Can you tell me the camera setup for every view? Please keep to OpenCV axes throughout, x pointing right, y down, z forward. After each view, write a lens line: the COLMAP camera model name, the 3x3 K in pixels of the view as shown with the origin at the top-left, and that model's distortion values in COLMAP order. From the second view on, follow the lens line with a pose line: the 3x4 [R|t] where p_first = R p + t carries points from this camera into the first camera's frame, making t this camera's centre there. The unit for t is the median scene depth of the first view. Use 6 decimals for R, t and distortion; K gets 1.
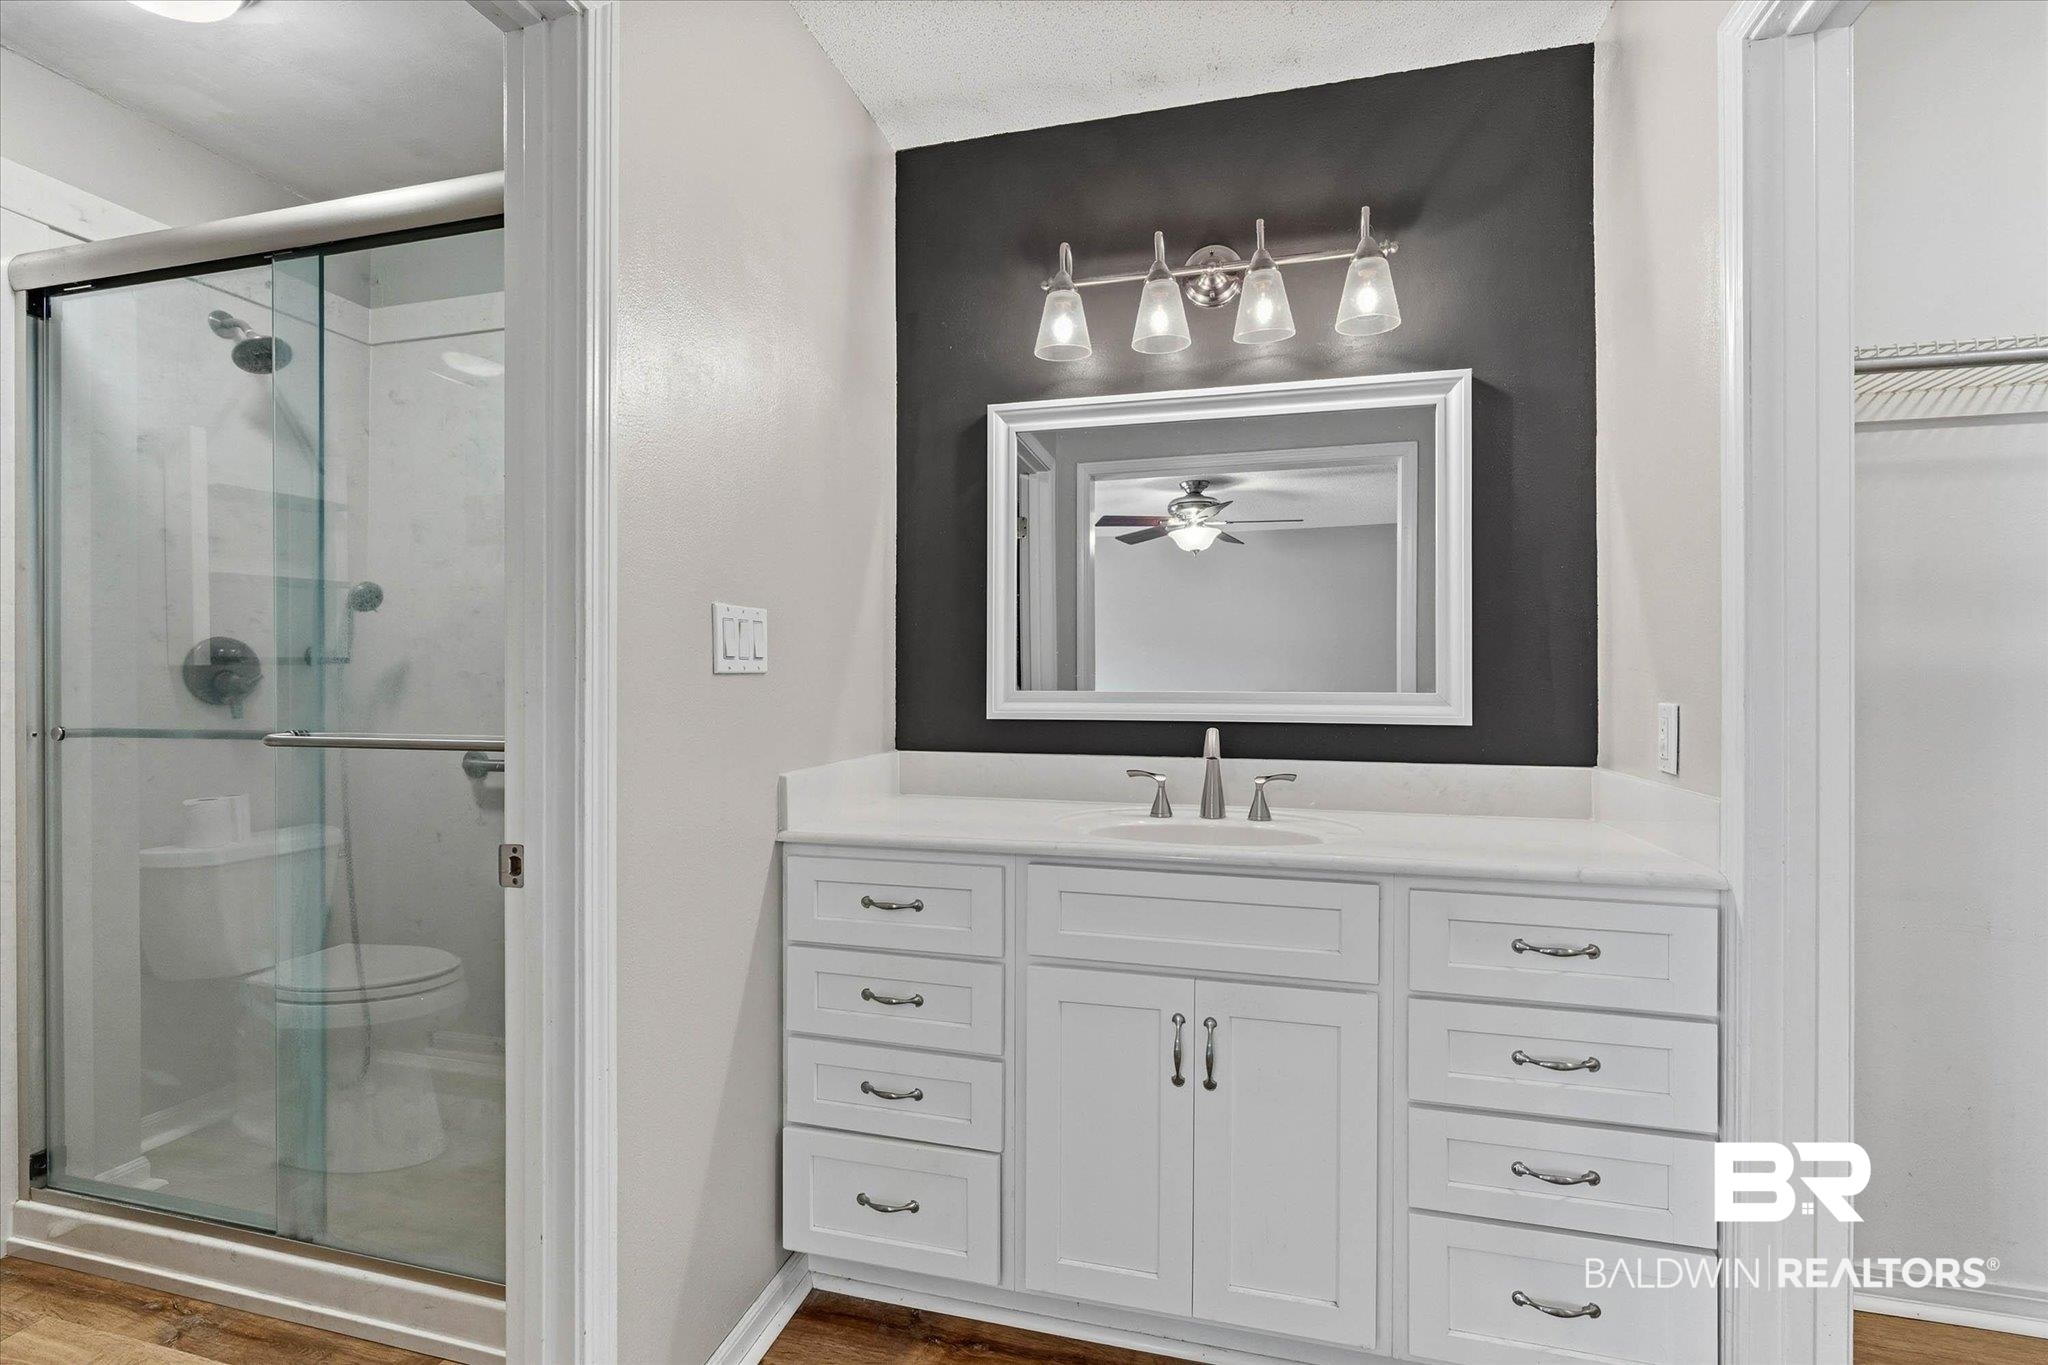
lens RADIAL K [[951.0, 0, 1019.9], [0, 951.0, 692.8], [0, 0, 1]] dist [-0.004595, 0.000737]
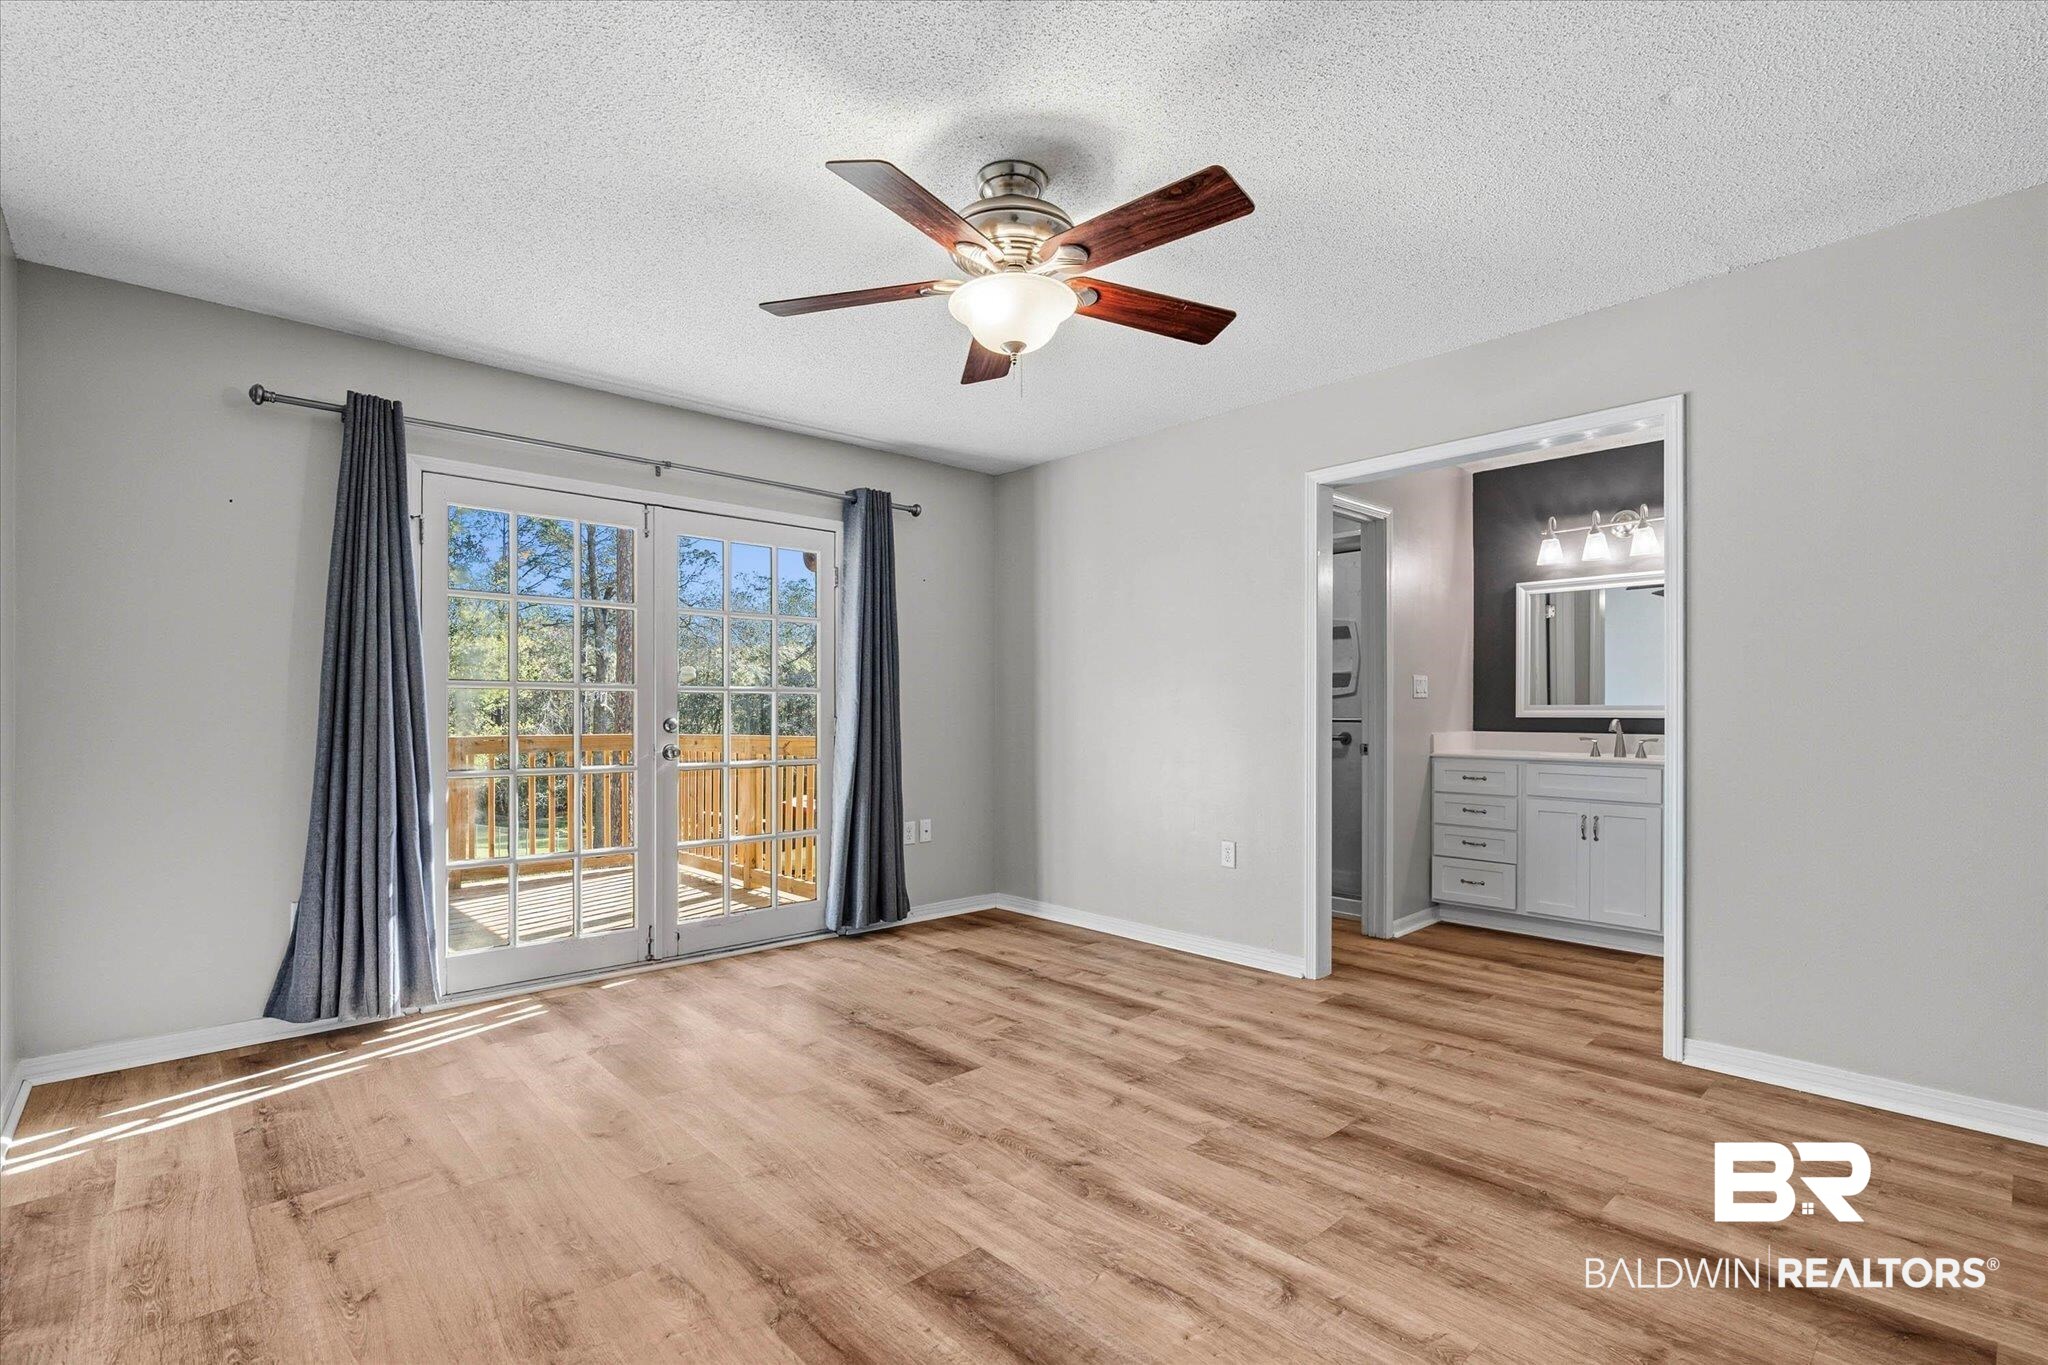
lens RADIAL K [[951.0, 0, 1019.9], [0, 951.0, 692.8], [0, 0, 1]] dist [-0.004595, 0.000737]
pose [[0.847682, -0.004987, -0.530482, 0.190710], [-0.006140, 0.999797, -0.019210, 0.024408], [0.530470, 0.019541, 0.847479, -1.837212]]
